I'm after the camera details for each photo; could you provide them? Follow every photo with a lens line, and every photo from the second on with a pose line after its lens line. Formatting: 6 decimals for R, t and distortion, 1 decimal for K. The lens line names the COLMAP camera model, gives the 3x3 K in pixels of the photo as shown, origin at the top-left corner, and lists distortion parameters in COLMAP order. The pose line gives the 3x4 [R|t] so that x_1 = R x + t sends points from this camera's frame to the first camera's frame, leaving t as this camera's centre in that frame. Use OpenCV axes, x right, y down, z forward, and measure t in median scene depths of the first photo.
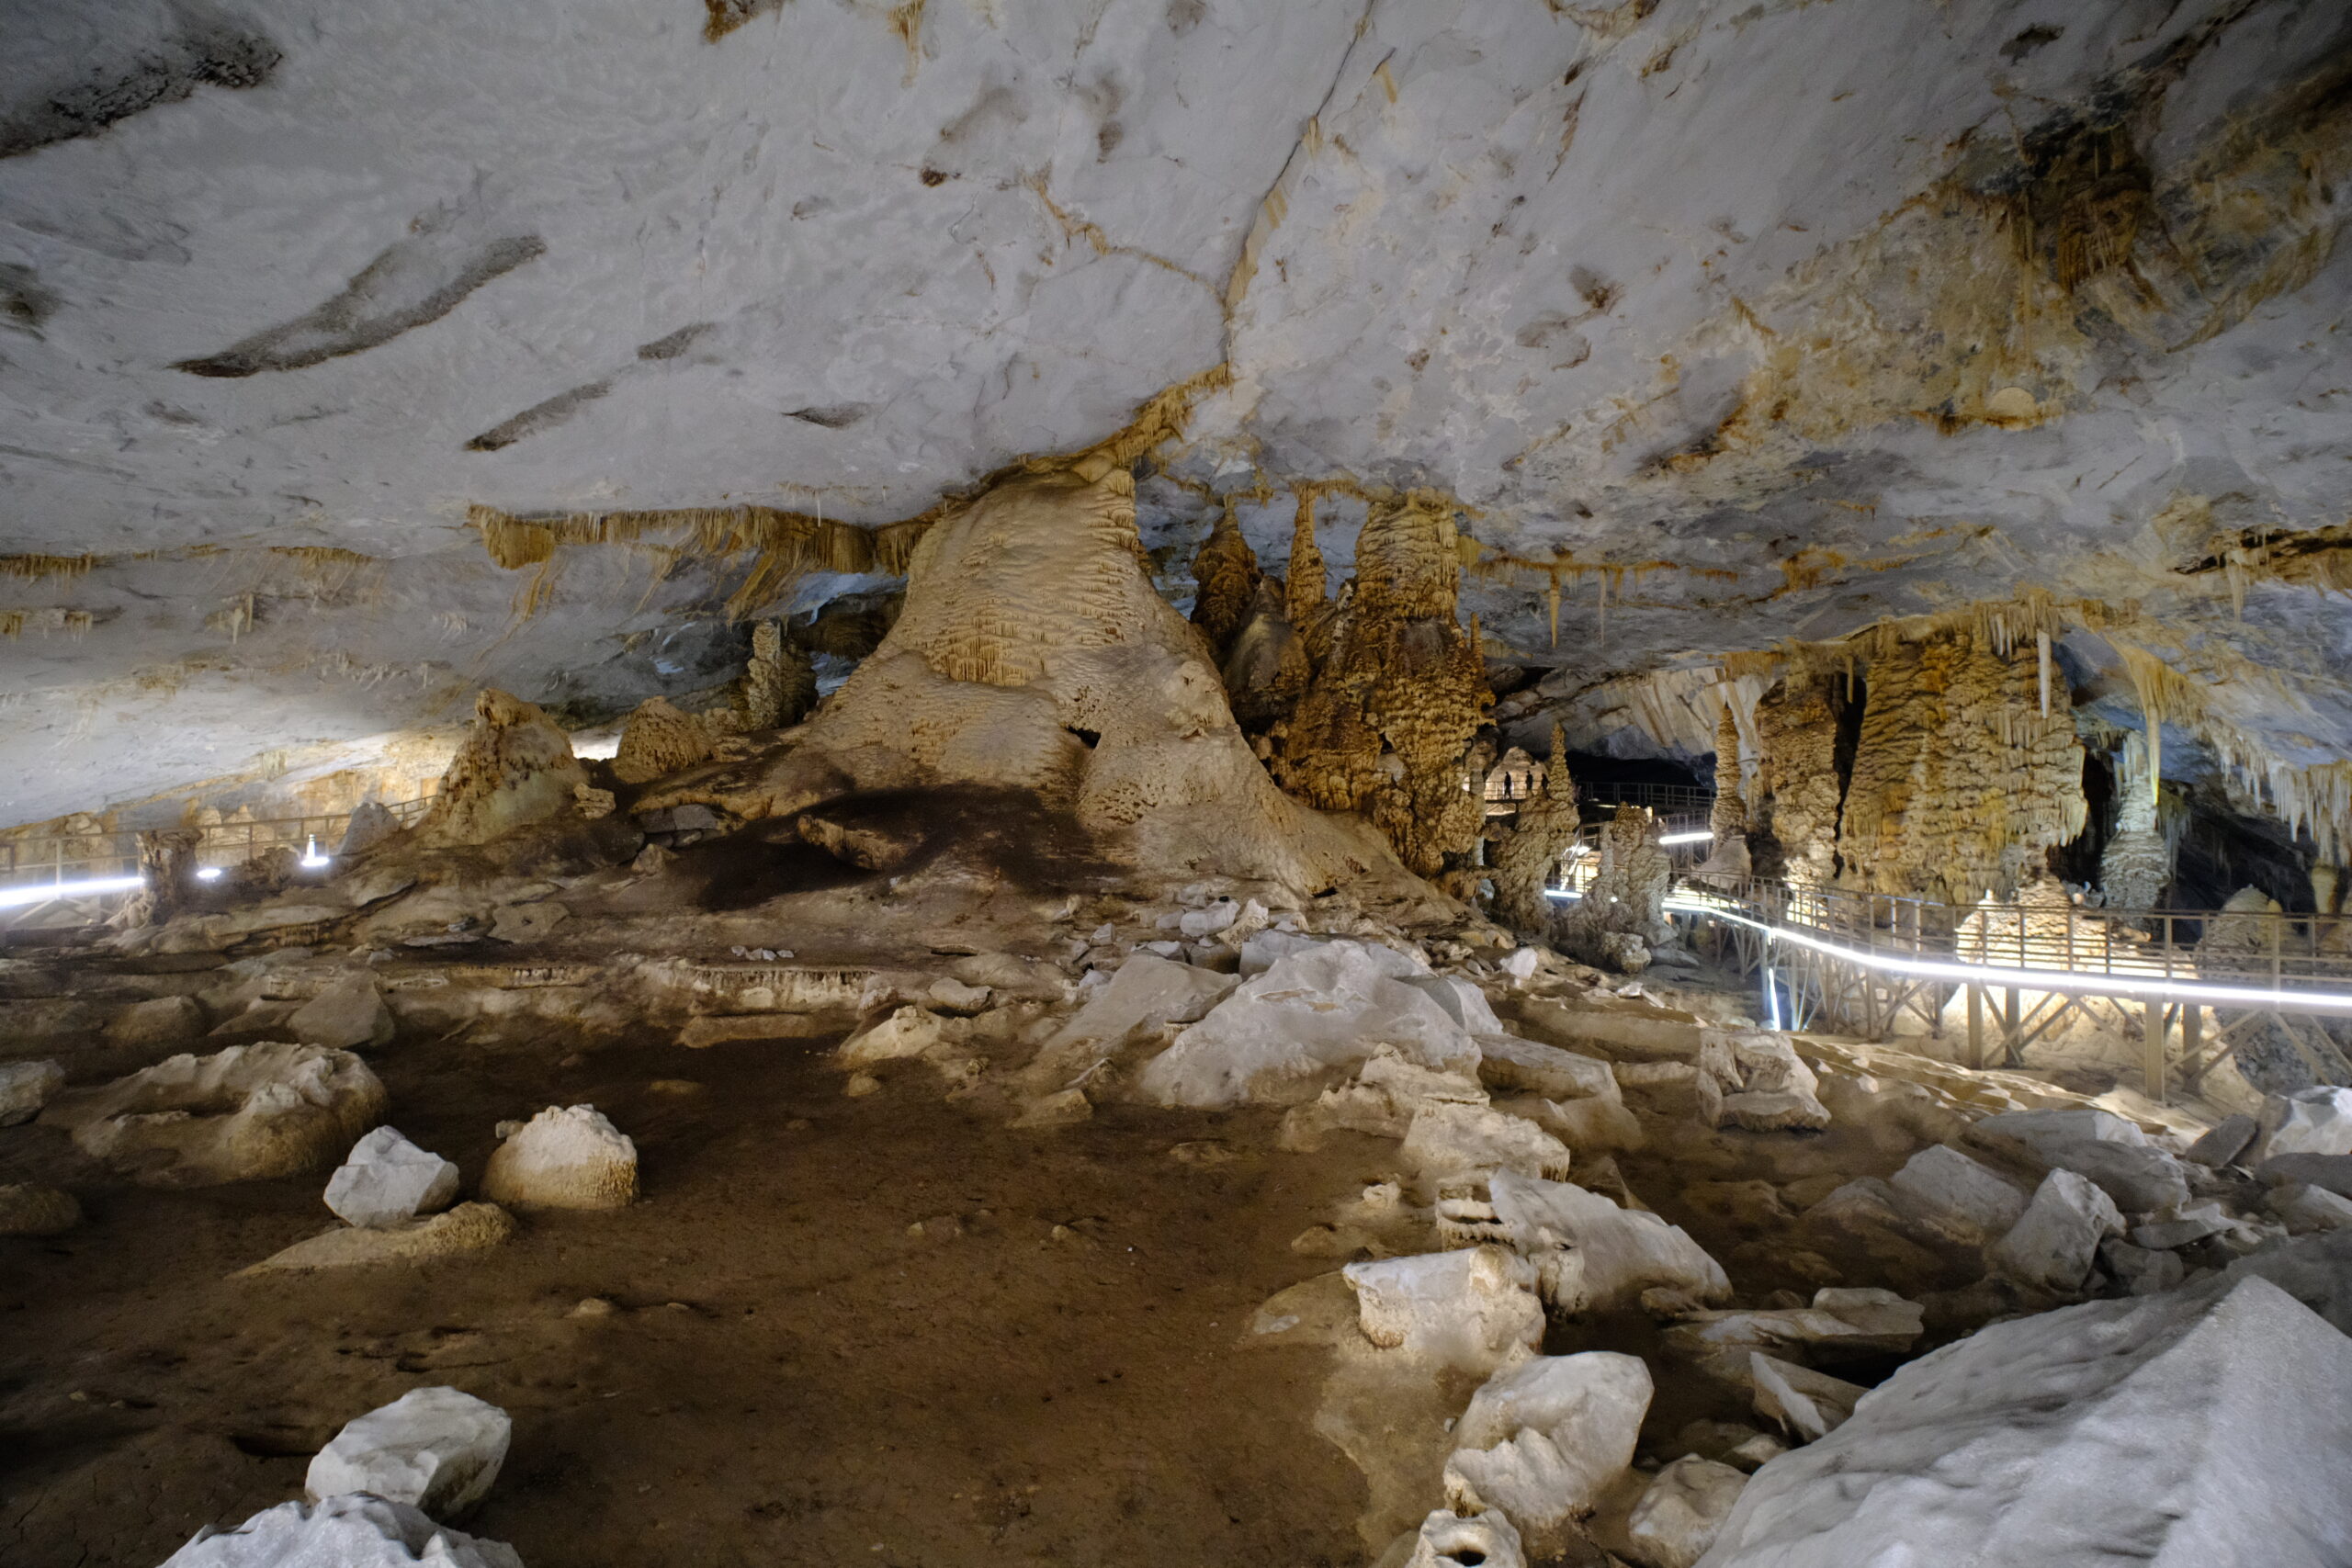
lens RADIAL K [[1067.2, 0, 1176.4], [0, 1067.2, 793.3], [0, 0, 1]] dist [0.000618, -0.007253]
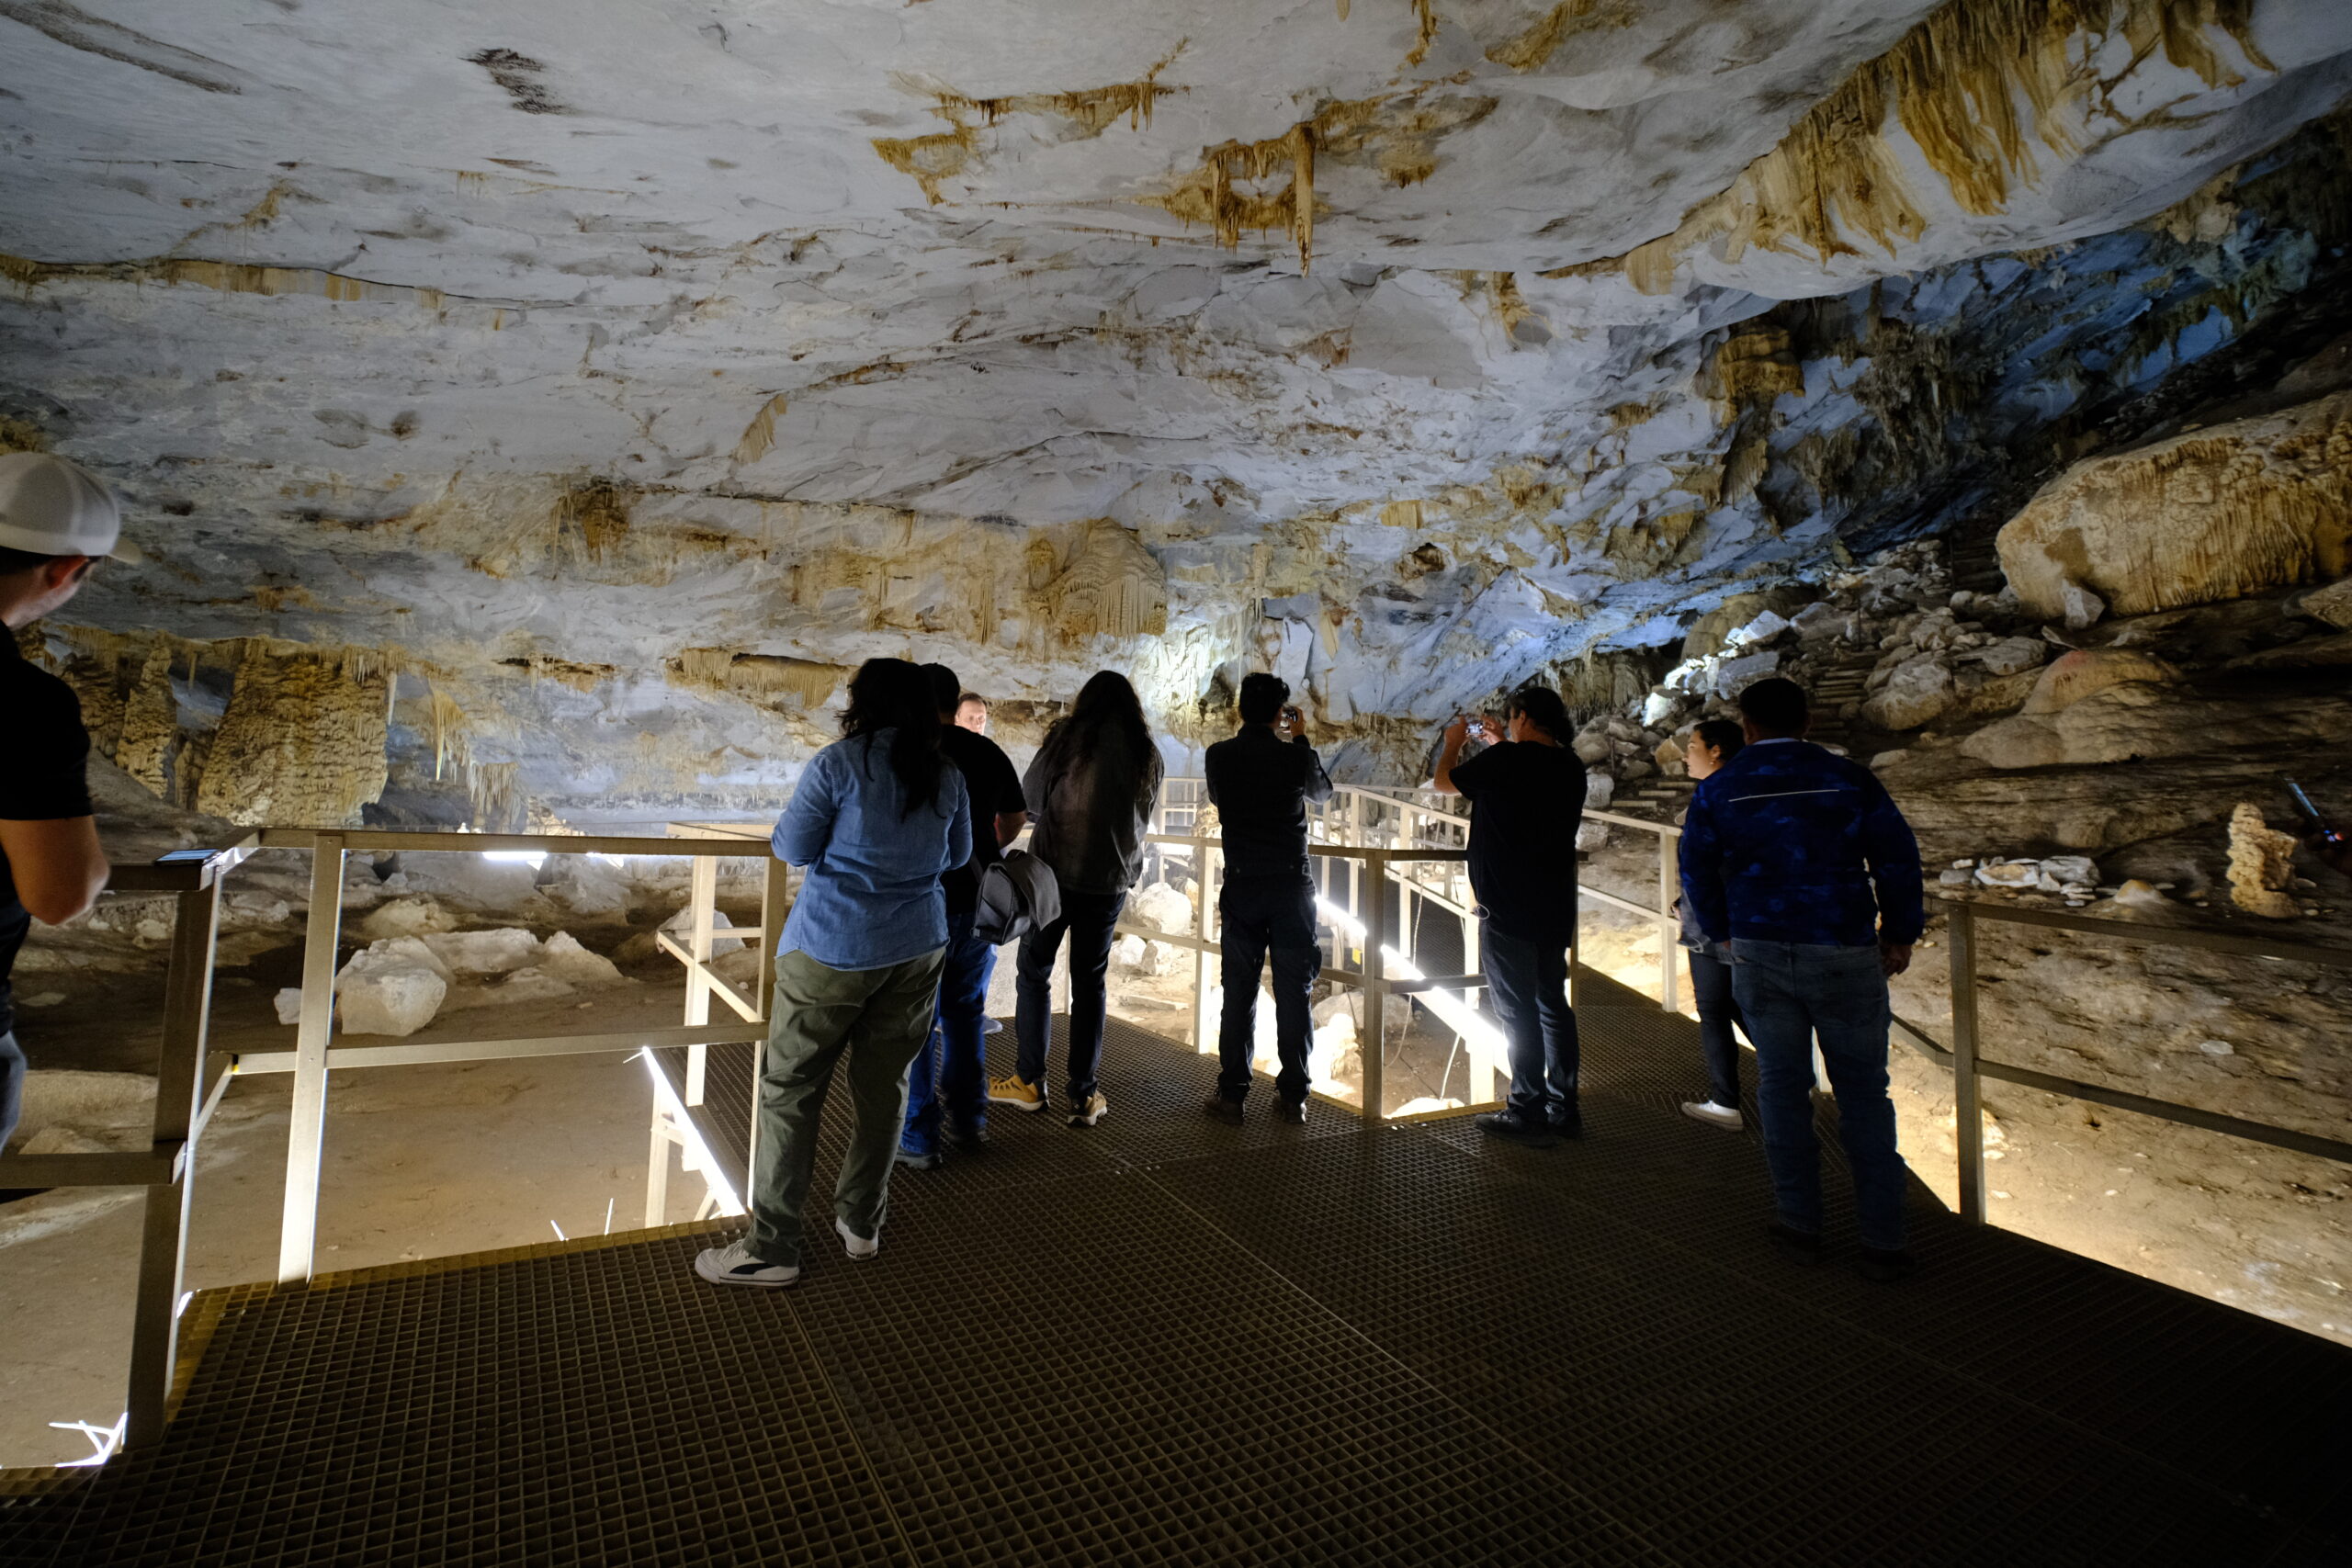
lens RADIAL K [[1086.5, 0, 1176.7], [0, 1086.5, 725.0], [0, 0, 1]] dist [-0.000741, -0.012729]
pose [[-0.292219, 0.086286, 0.952451, -1.095529], [-0.030660, 0.994564, -0.099508, 0.056625], [-0.955860, -0.058281, -0.287986, 0.300954]]
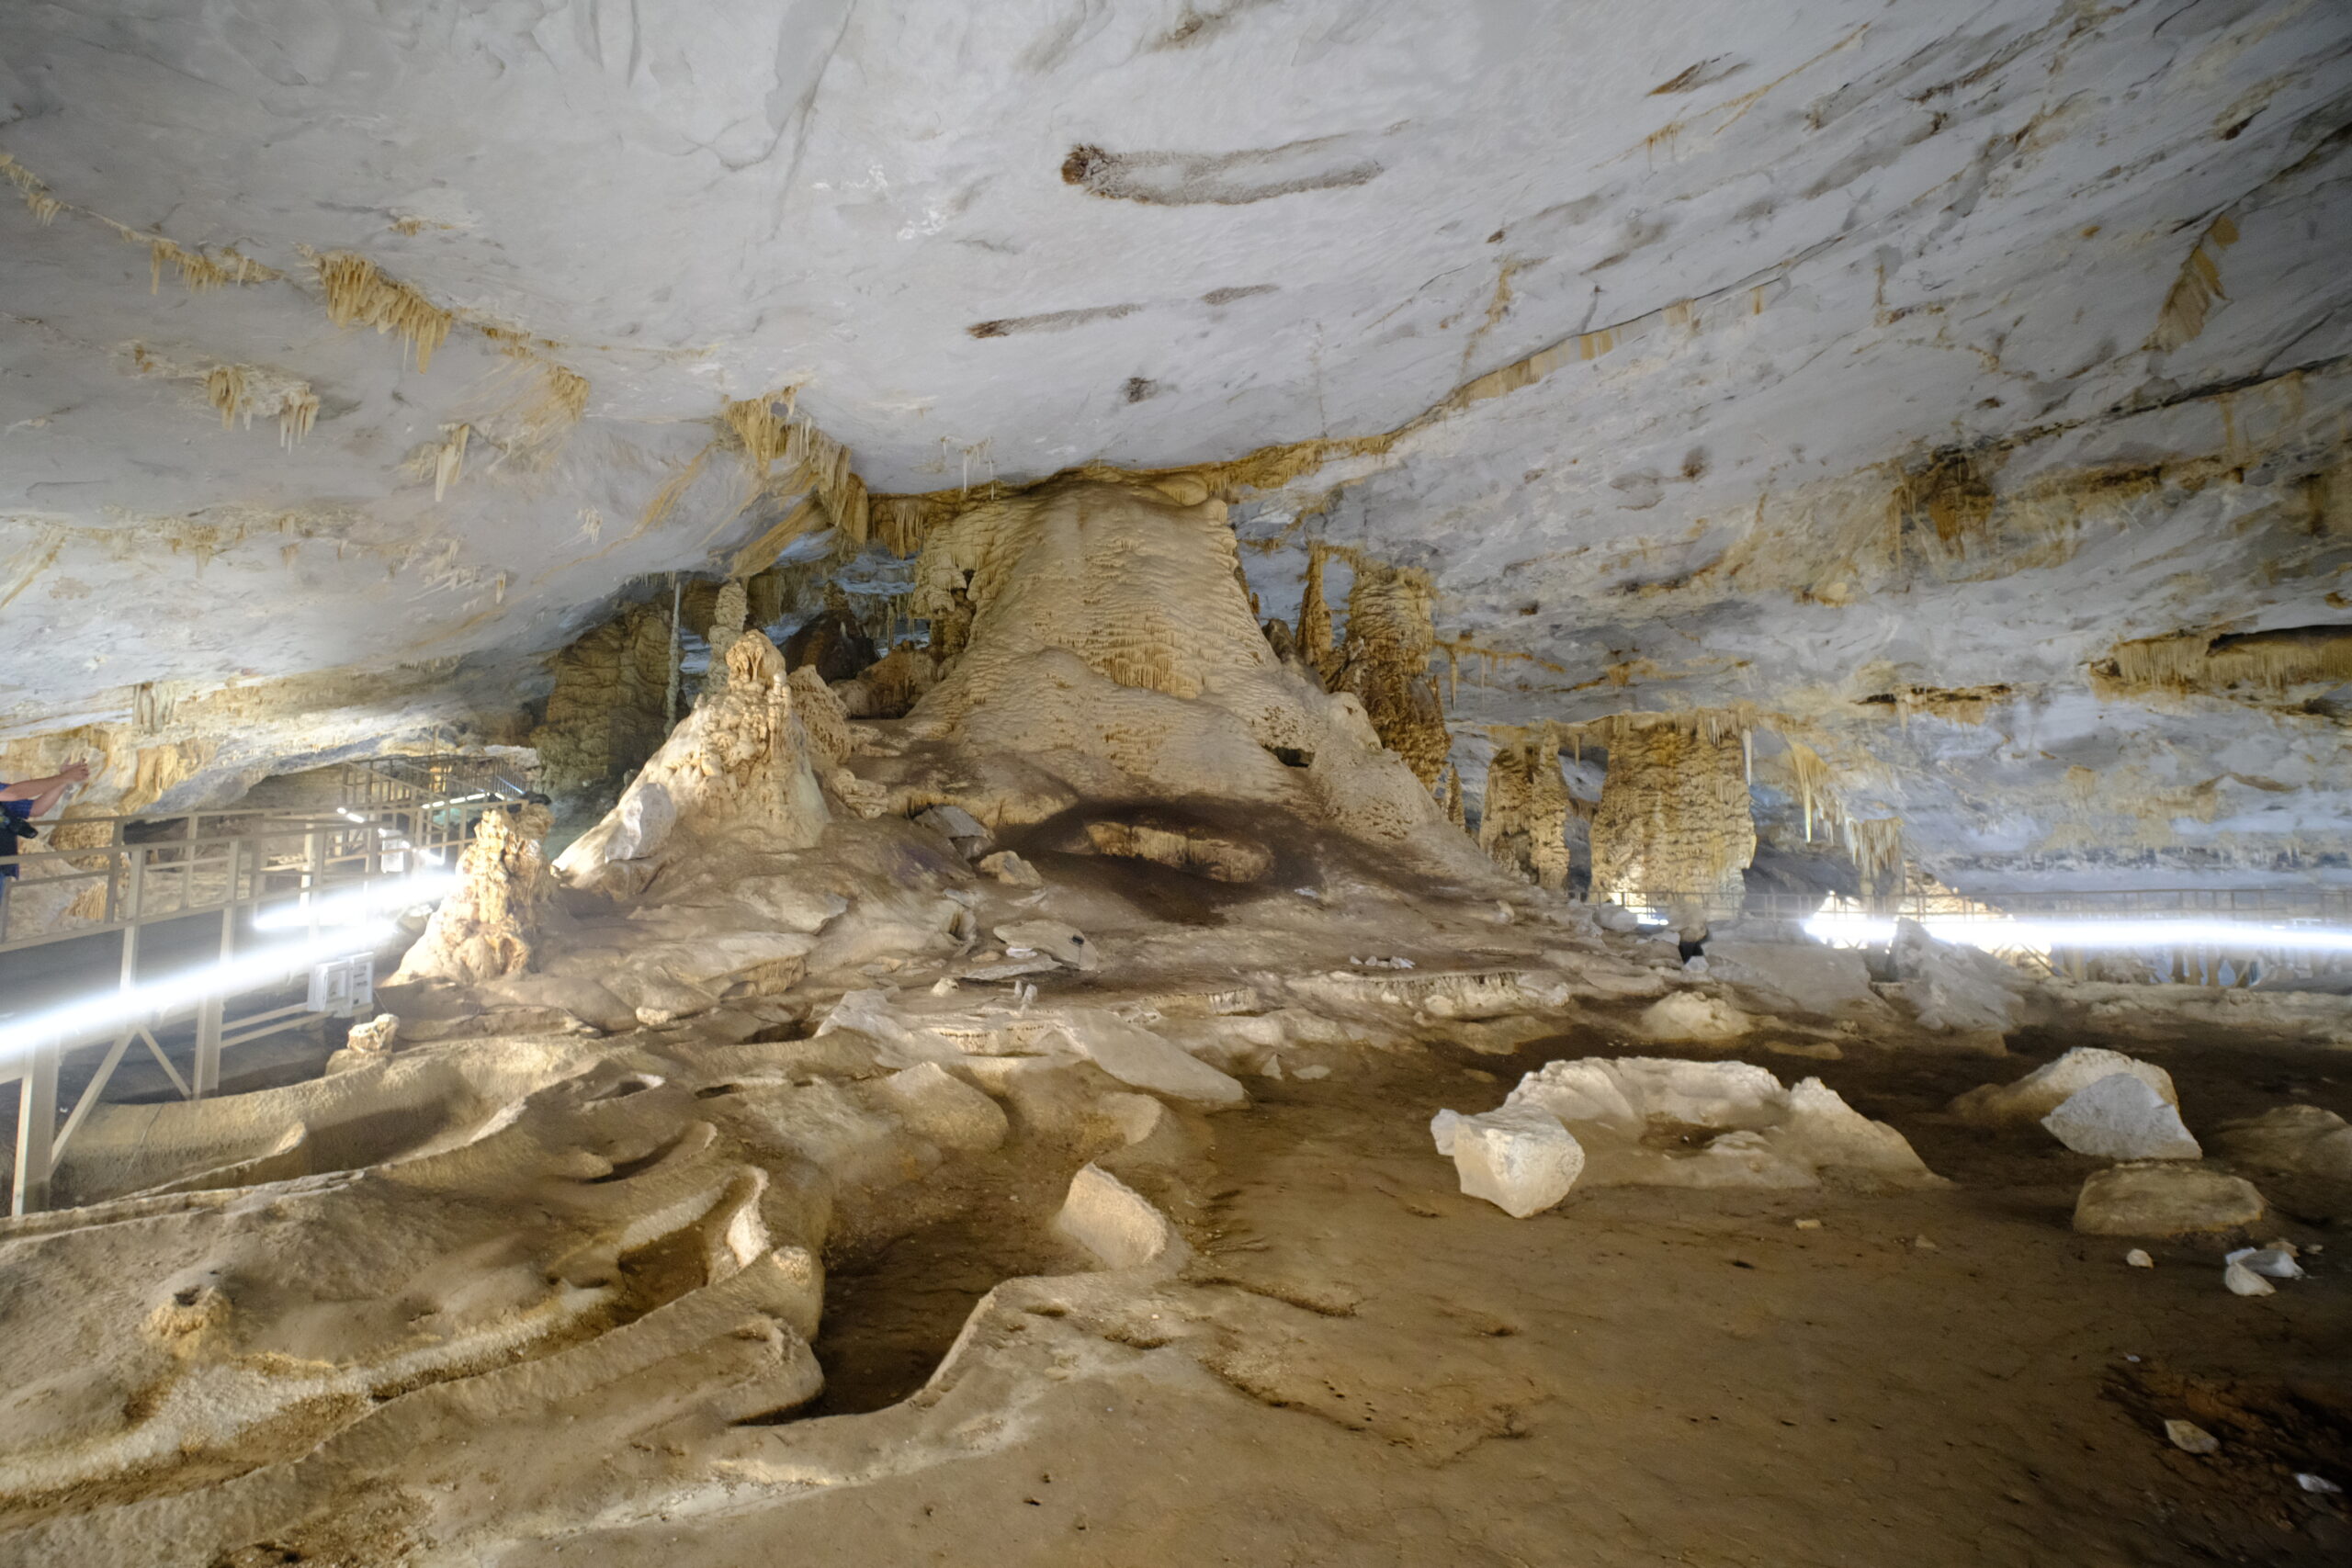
lens RADIAL K [[1086.9, 0, 1097.3], [0, 1086.9, 767.0], [0, 0, 1]] dist [-0.000377, -0.006701]
pose [[0.802609, 0.062336, 0.593239, -0.865606], [-0.020962, 0.996858, -0.076388, 0.042362], [-0.596137, 0.048874, 0.801394, 0.277282]]
